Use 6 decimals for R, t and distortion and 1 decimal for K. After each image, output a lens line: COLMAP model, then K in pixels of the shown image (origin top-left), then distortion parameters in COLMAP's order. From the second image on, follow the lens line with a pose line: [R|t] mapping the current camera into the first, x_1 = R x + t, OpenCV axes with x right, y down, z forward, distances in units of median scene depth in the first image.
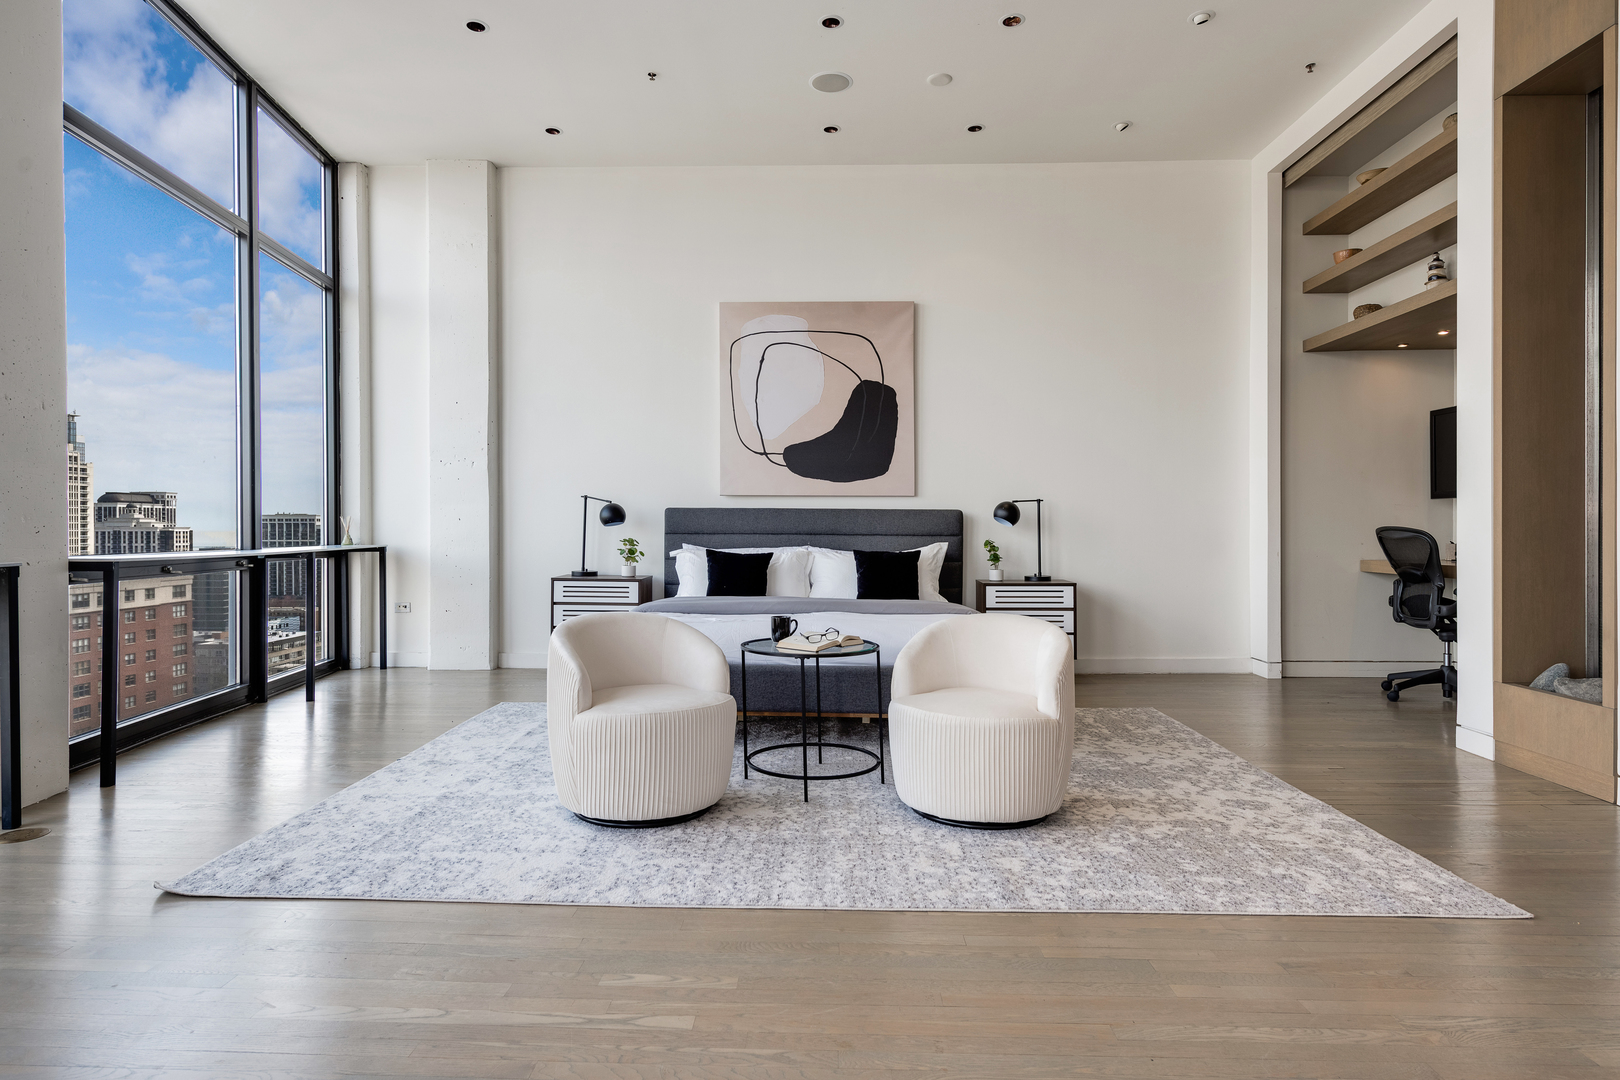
lens RADIAL K [[868.5, 0, 813.8], [0, 868.5, 536.3], [0, 0, 1]] dist [0.008808, 0.000101]
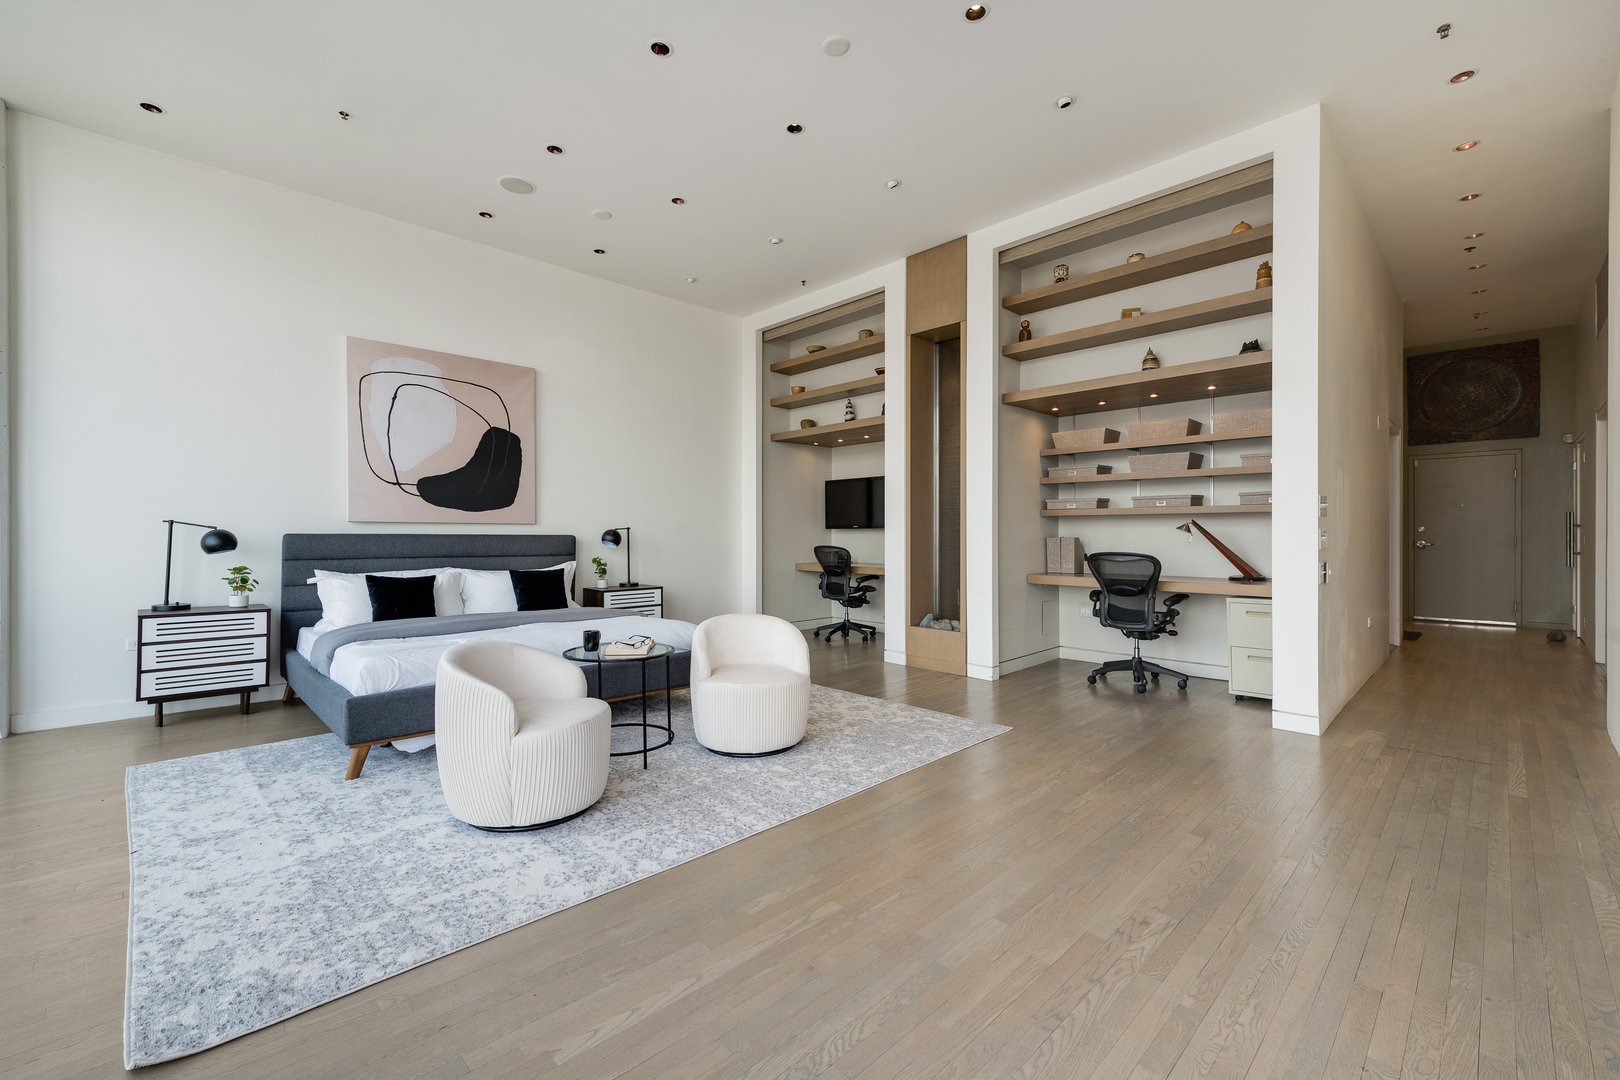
lens RADIAL K [[645.2, 0, 810.0], [0, 645.2, 540.0], [0, 0, 1]] dist [0.002413, 0.000004]
pose [[0.714874, -0.007104, 0.699217, -0.279087], [0.010264, 0.999947, -0.000335, -0.021173], [-0.699178, 0.007416, 0.714909, 0.067409]]
